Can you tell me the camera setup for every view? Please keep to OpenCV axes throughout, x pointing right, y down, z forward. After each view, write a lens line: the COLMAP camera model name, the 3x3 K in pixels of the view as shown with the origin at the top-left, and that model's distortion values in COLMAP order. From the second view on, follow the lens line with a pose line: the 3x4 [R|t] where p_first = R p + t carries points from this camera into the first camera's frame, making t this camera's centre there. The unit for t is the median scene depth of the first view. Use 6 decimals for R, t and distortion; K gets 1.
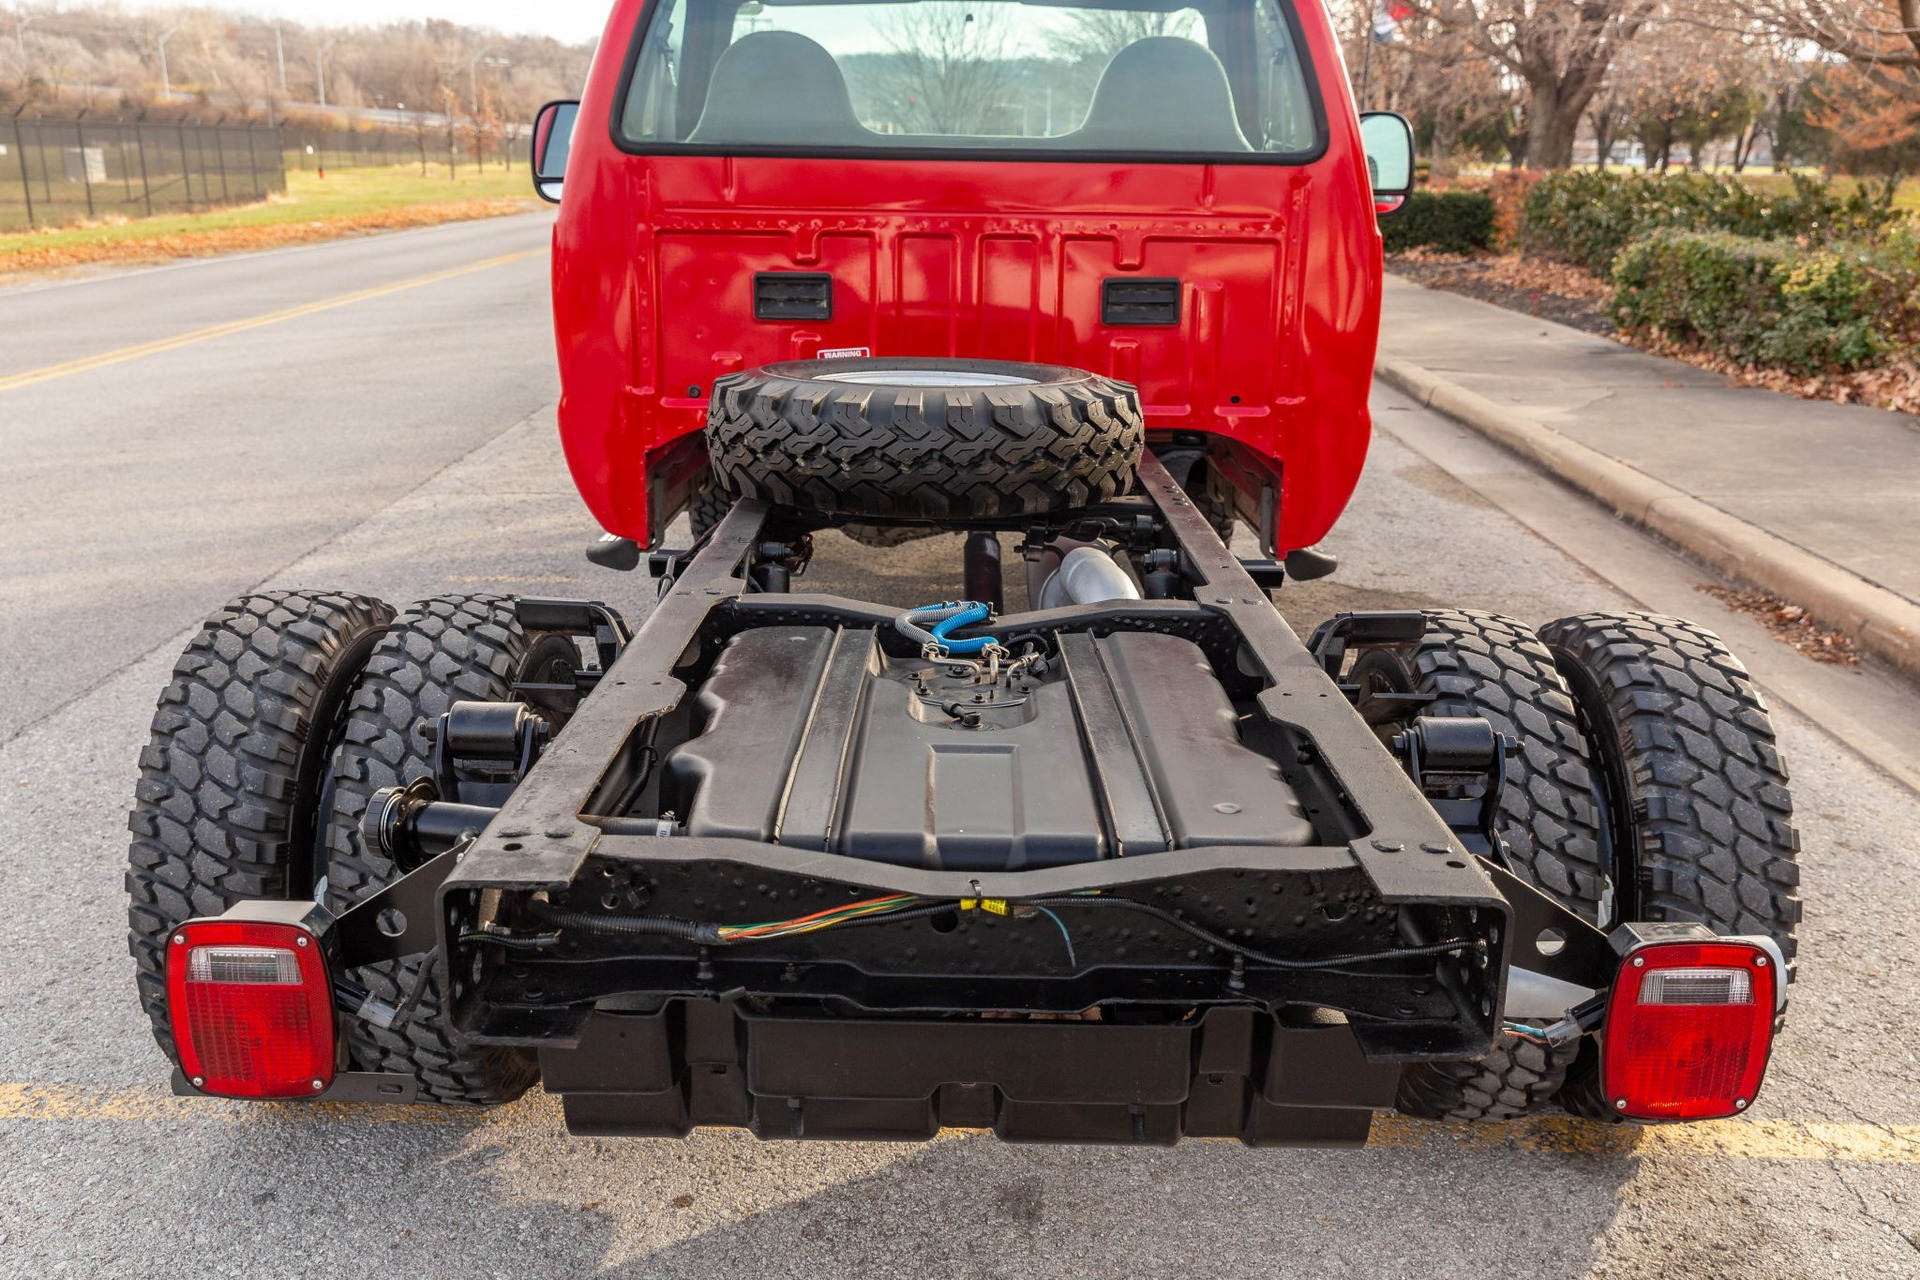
lens RADIAL K [[1590.4, 0, 960.0], [0, 1590.4, 640.0], [0, 0, 1]] dist [-0.000736, 0.003294]
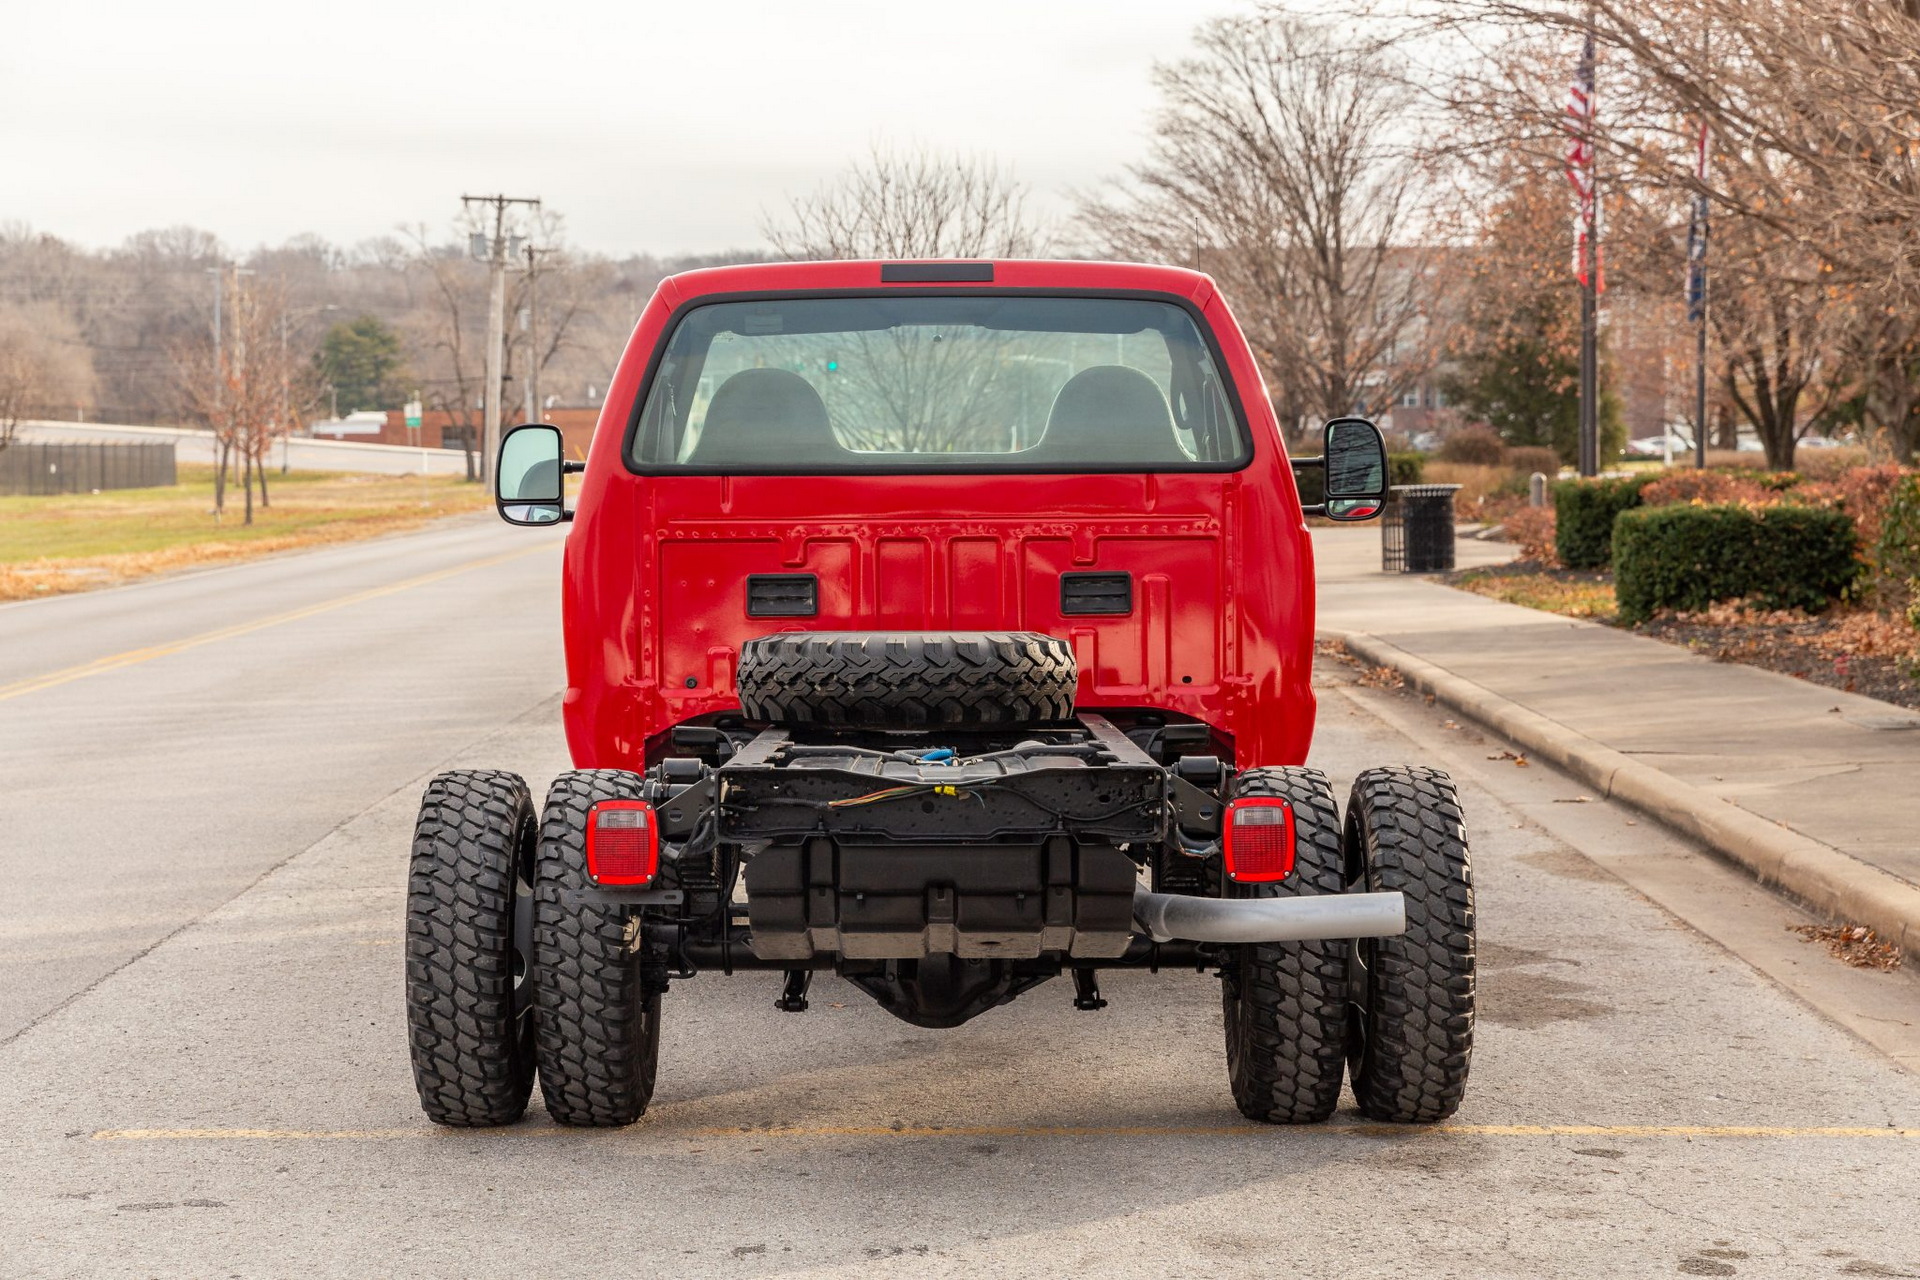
lens RADIAL K [[3916.1, 0, 960.0], [0, 3916.1, 640.0], [0, 0, 1]] dist [0.057636, -0.147384]
pose [[0.999763, -0.021140, 0.005105, 0.005963], [0.021745, 0.968658, -0.247446, 0.663257], [0.000286, 0.247498, 0.968888, -2.206570]]
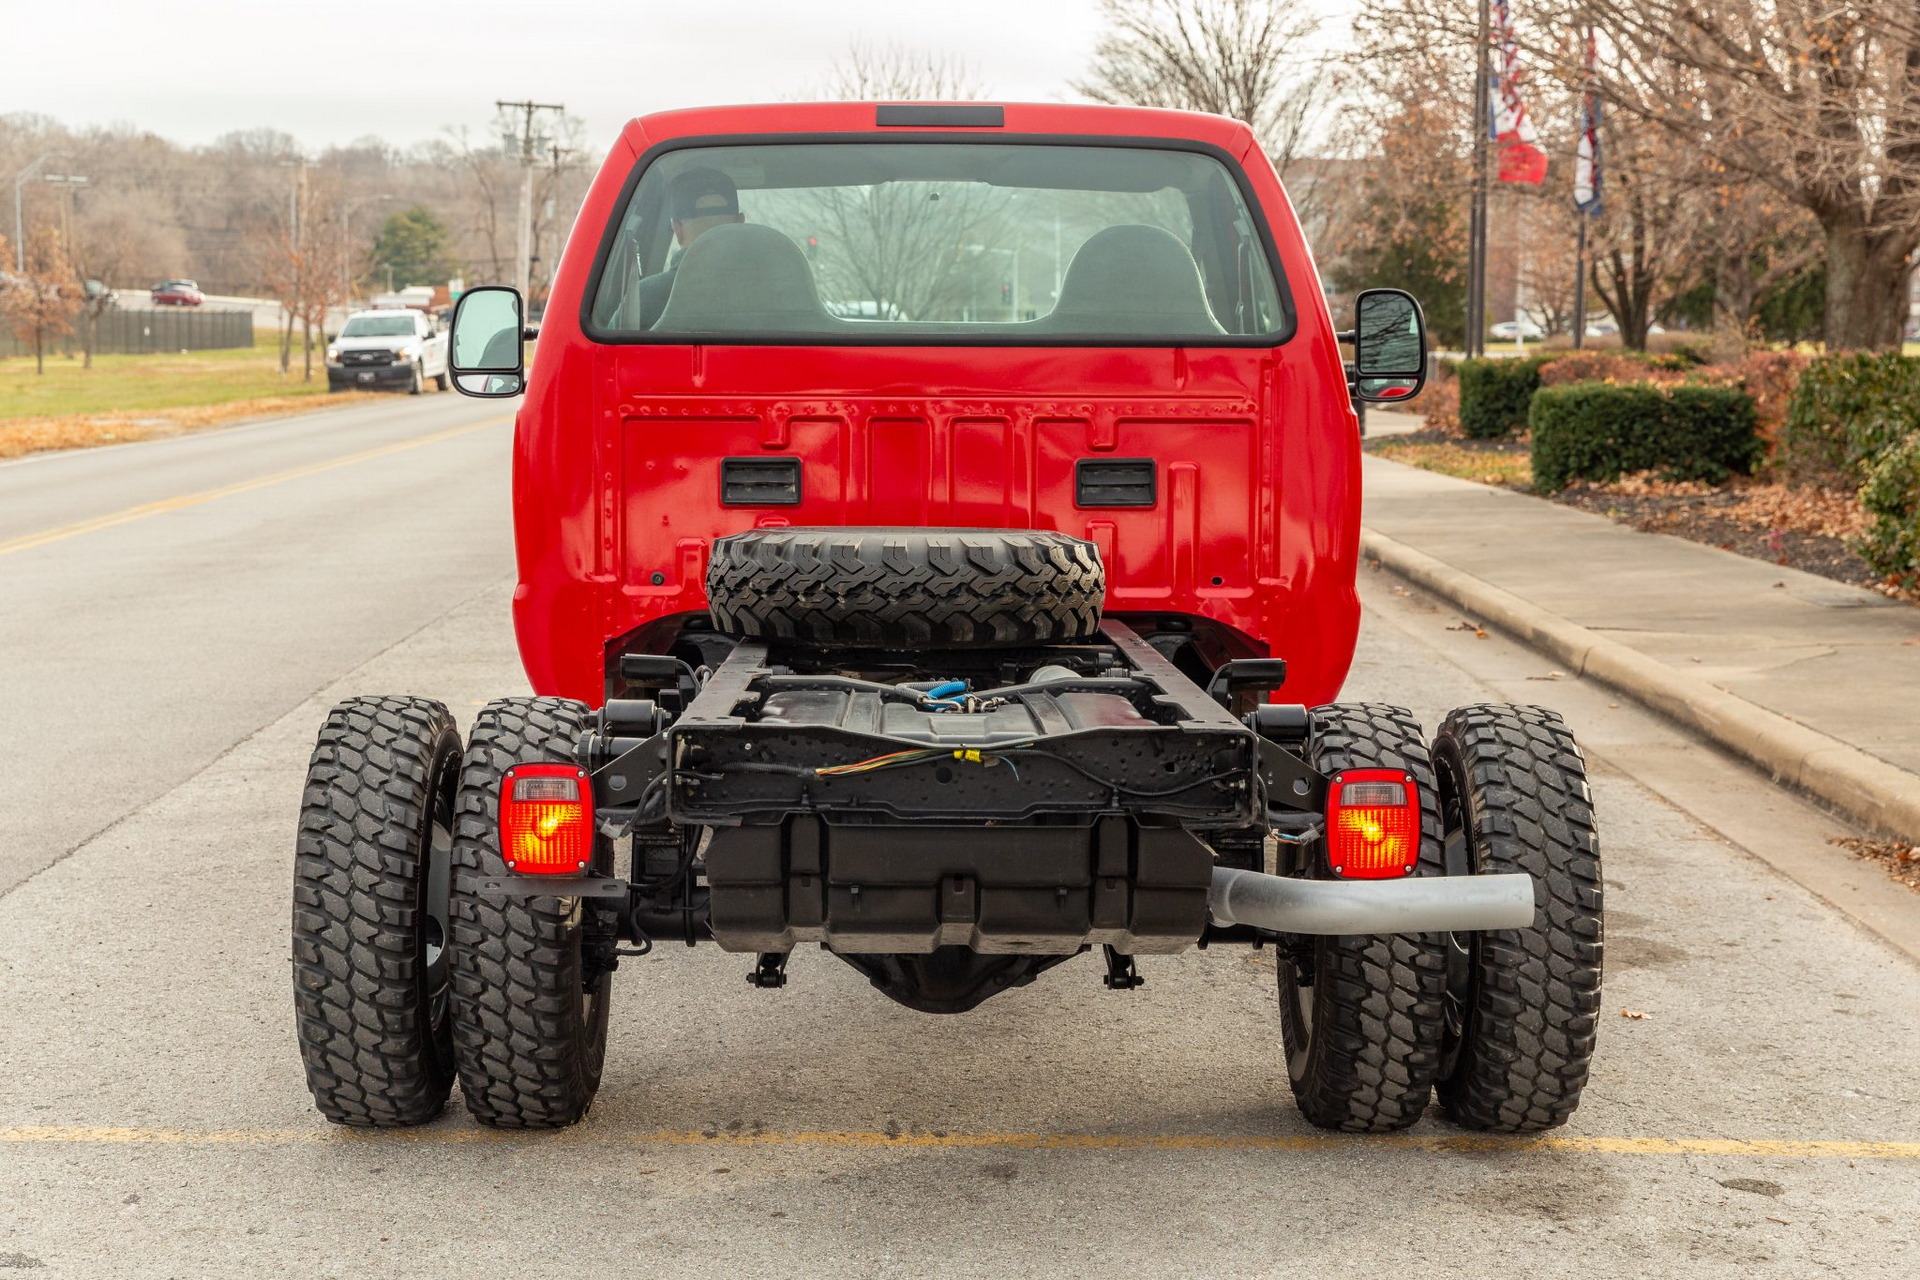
lens RADIAL K [[3164.2, 0, 960.0], [0, 3164.2, 640.0], [0, 0, 1]] dist [0.014422, 0.025449]
pose [[0.999758, -0.009684, 0.019756, -0.029854], [0.013413, 0.980031, -0.198393, 0.362050], [-0.017440, 0.198610, 0.979923, -1.203114]]
